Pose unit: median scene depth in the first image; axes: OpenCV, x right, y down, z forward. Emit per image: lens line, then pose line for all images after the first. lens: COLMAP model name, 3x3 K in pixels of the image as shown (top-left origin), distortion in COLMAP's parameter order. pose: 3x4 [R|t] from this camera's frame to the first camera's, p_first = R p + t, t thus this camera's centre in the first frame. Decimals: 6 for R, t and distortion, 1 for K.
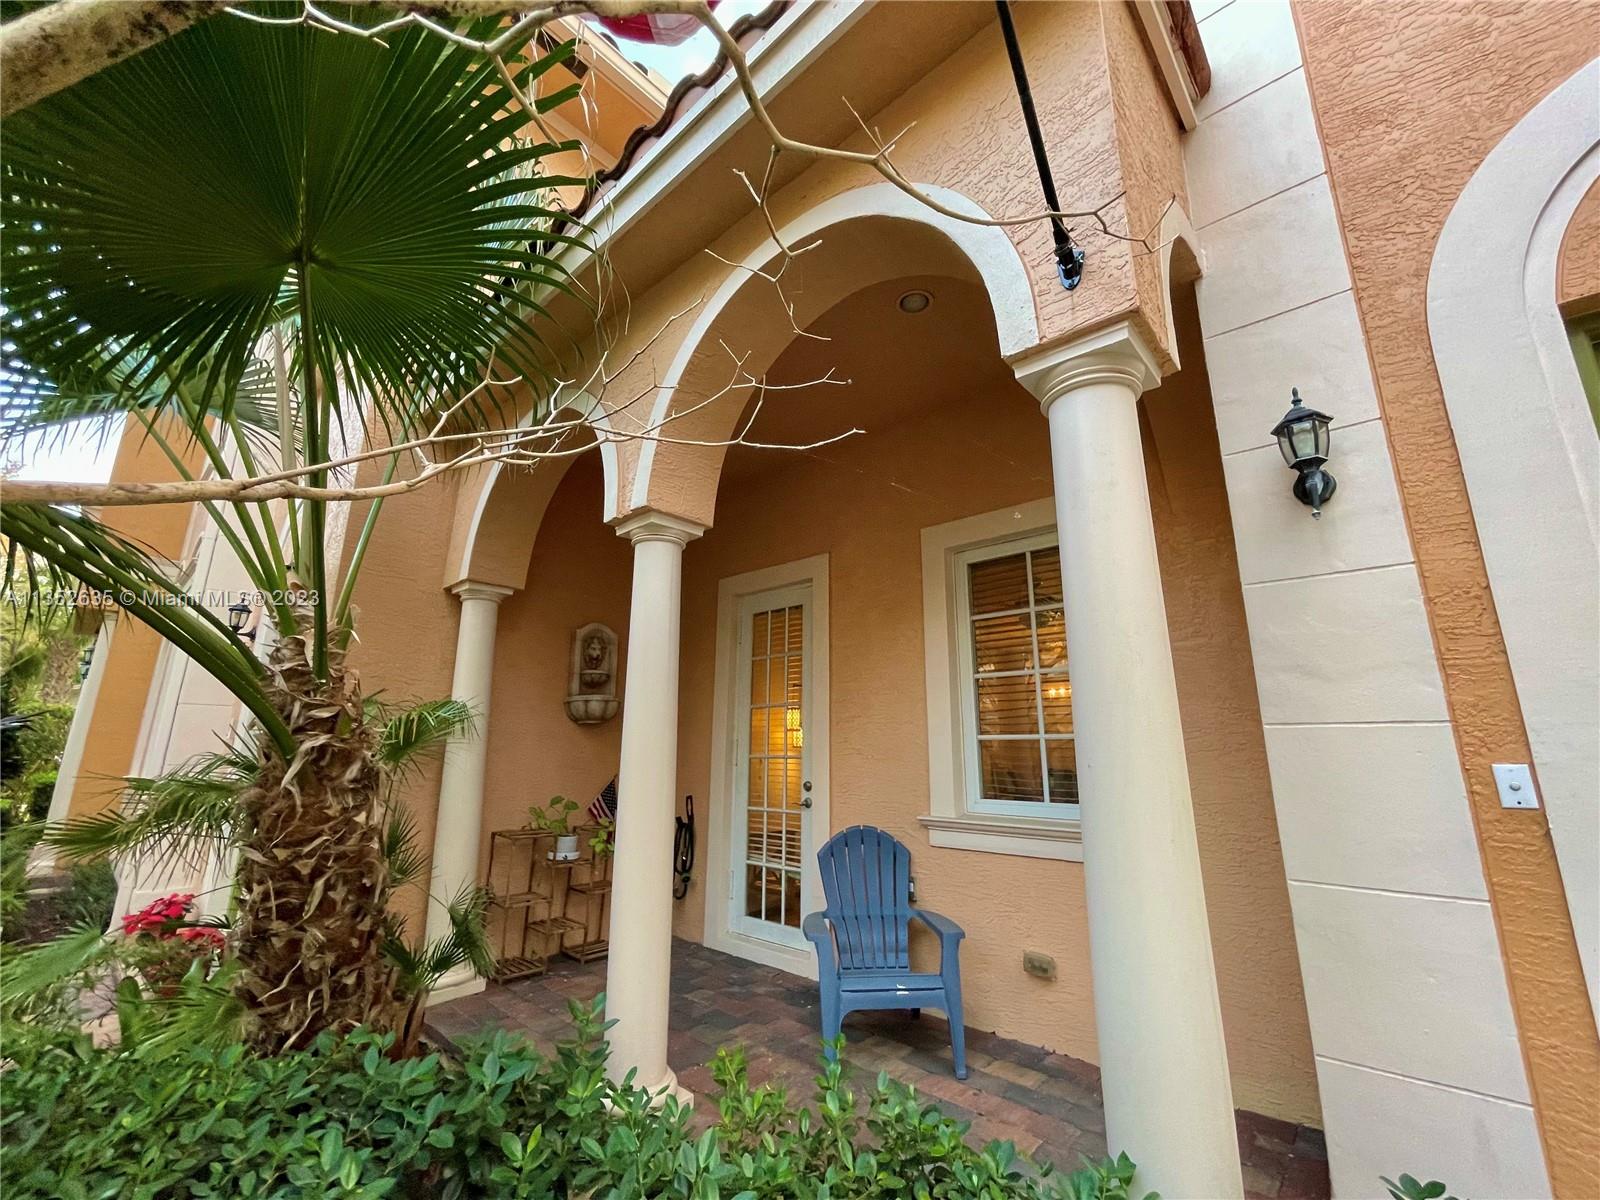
lens RADIAL K [[656.2, 0, 774.9], [0, 656.2, 594.4], [0, 0, 1]] dist [-0.006445, -0.000093]
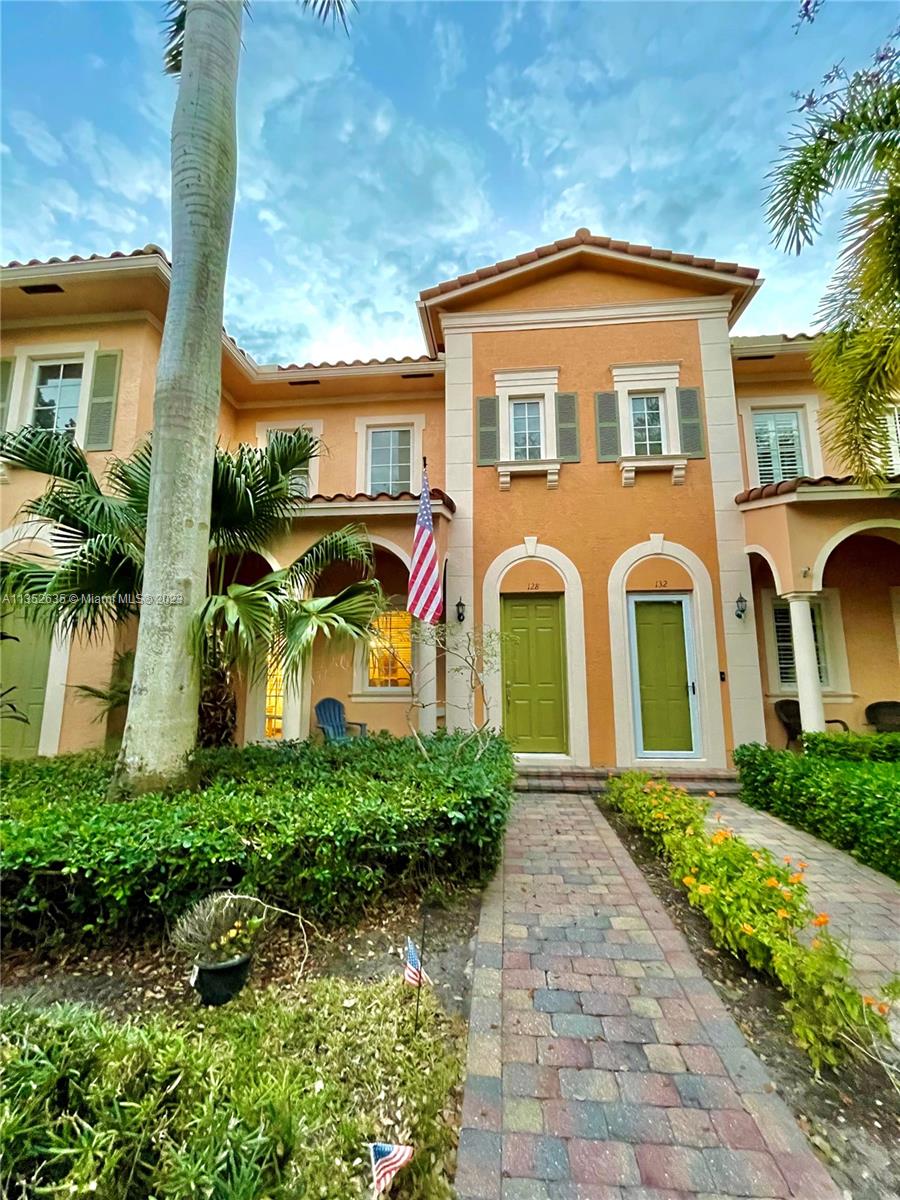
lens RADIAL K [[492.1, 0, 449.4], [0, 492.1, 601.4], [0, 0, 1]] dist [-0.006445, -0.000093]
pose [[0.798613, 0.073714, 0.597313, -1.381118], [-0.133460, 0.989452, 0.056329, -0.464706], [-0.586860, -0.124703, 0.800028, -1.790275]]
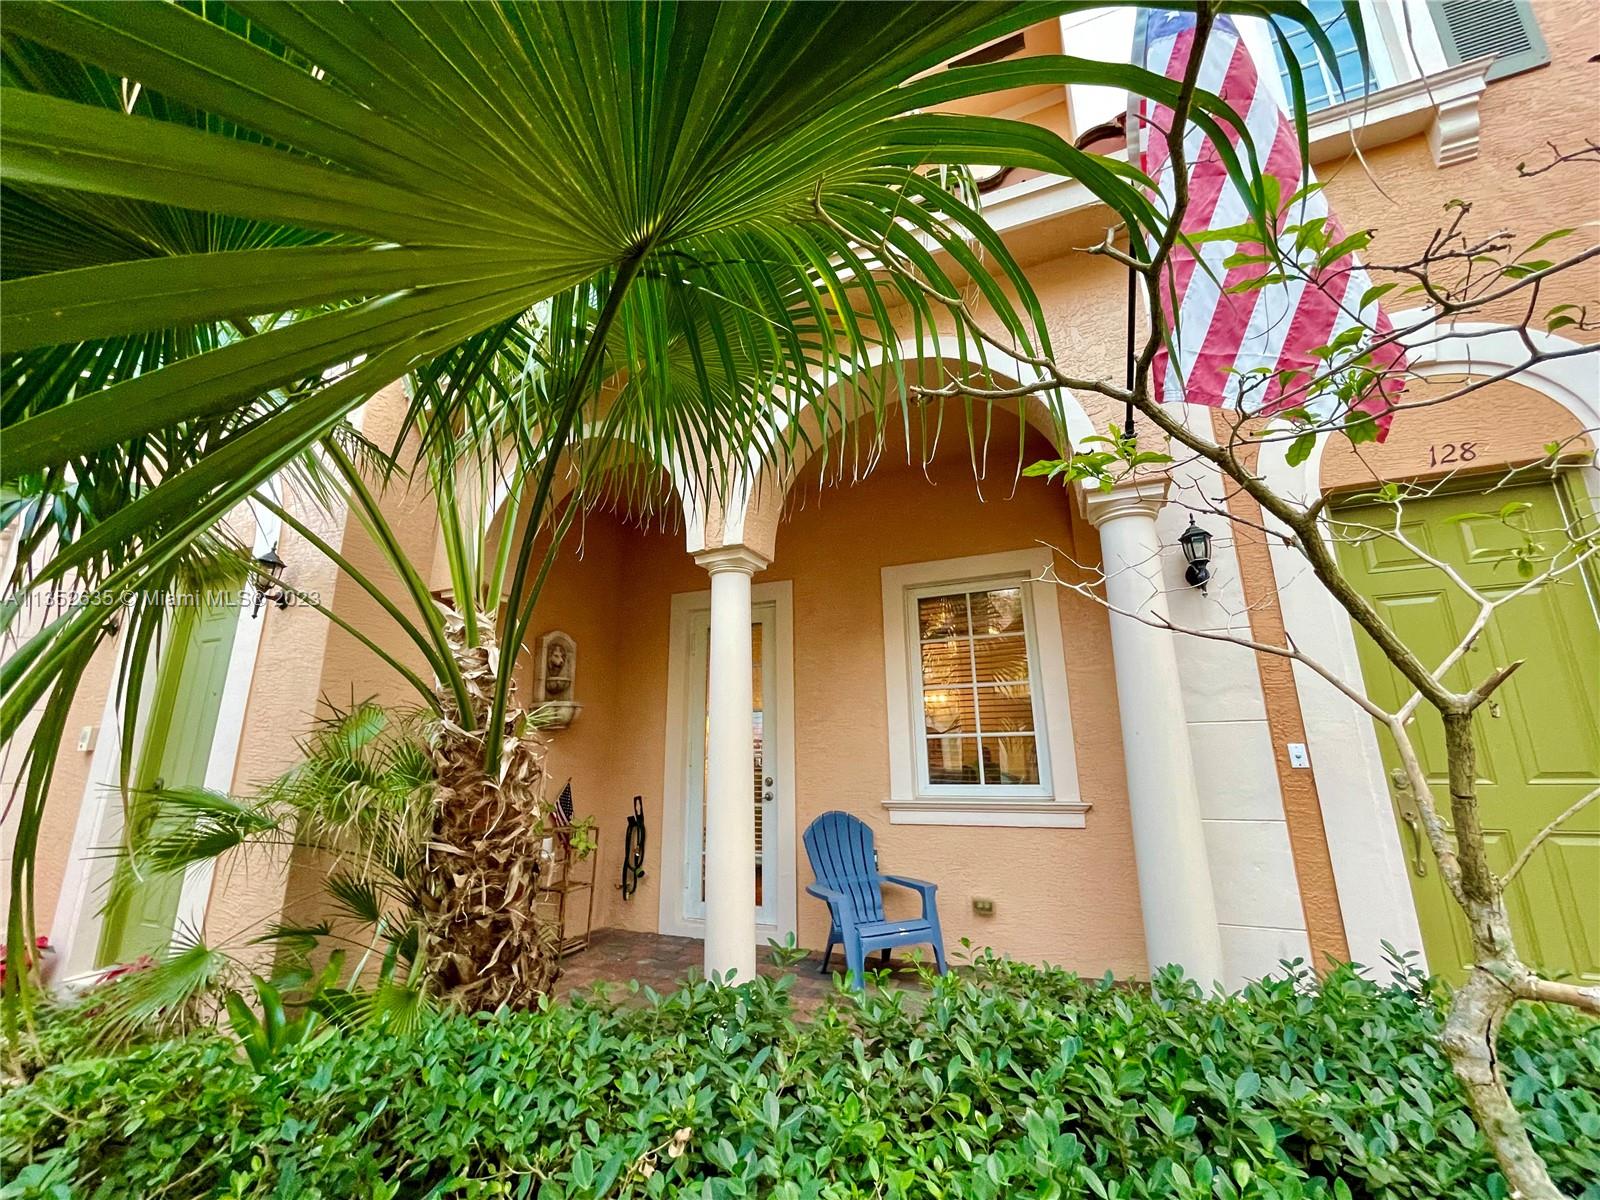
lens RADIAL K [[656.2, 0, 788.4], [0, 656.2, 593.8], [0, 0, 1]] dist [-0.006445, -0.000093]
pose [[0.947030, 0.057008, 0.316045, -0.636784], [-0.053531, 0.998372, -0.019681, -0.033438], [-0.316652, 0.001720, 0.948540, -0.214786]]
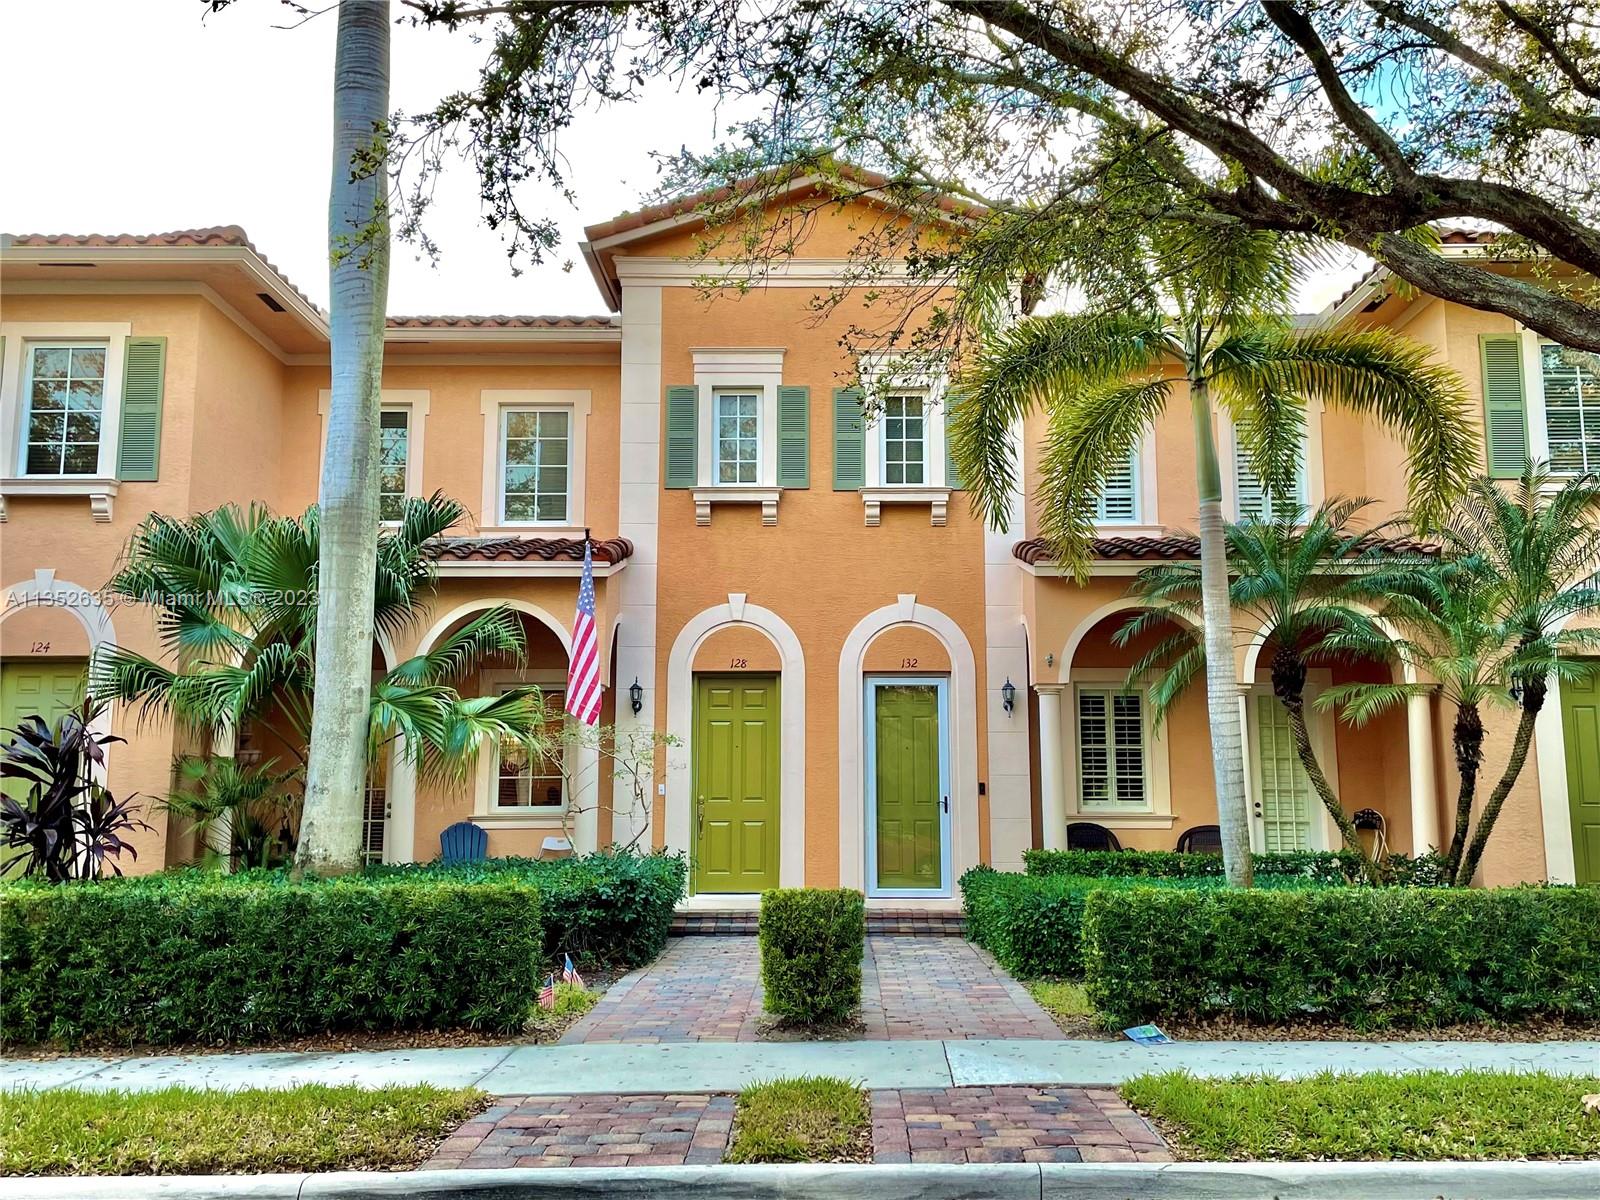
lens RADIAL K [[1465.0, 0, 804.2], [0, 1465.0, 585.2], [0, 0, 1]] dist [0.059975, 0.000000]
pose [[0.739318, 0.091292, 0.667139, -3.629821], [-0.152251, 0.987772, 0.033556, -1.155427], [-0.655918, -0.126381, 0.744177, -5.102124]]
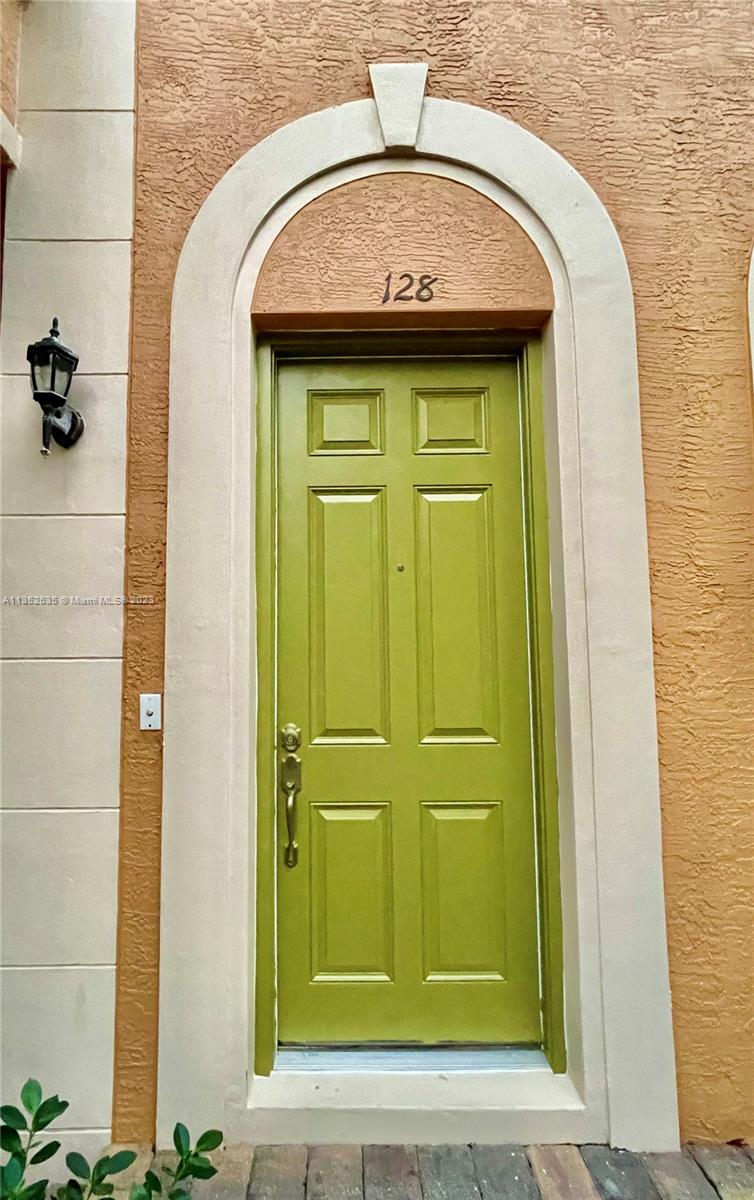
lens RADIAL K [[544.8, 0, 374.1], [0, 544.8, 605.5], [0, 0, 1]] dist [-0.004115, 0.000276]
pose [[0.733548, 0.033515, 0.678811, 0.604345], [-0.142520, 0.984162, 0.105422, -0.049281], [-0.664526, -0.174076, 0.726706, 0.028164]]
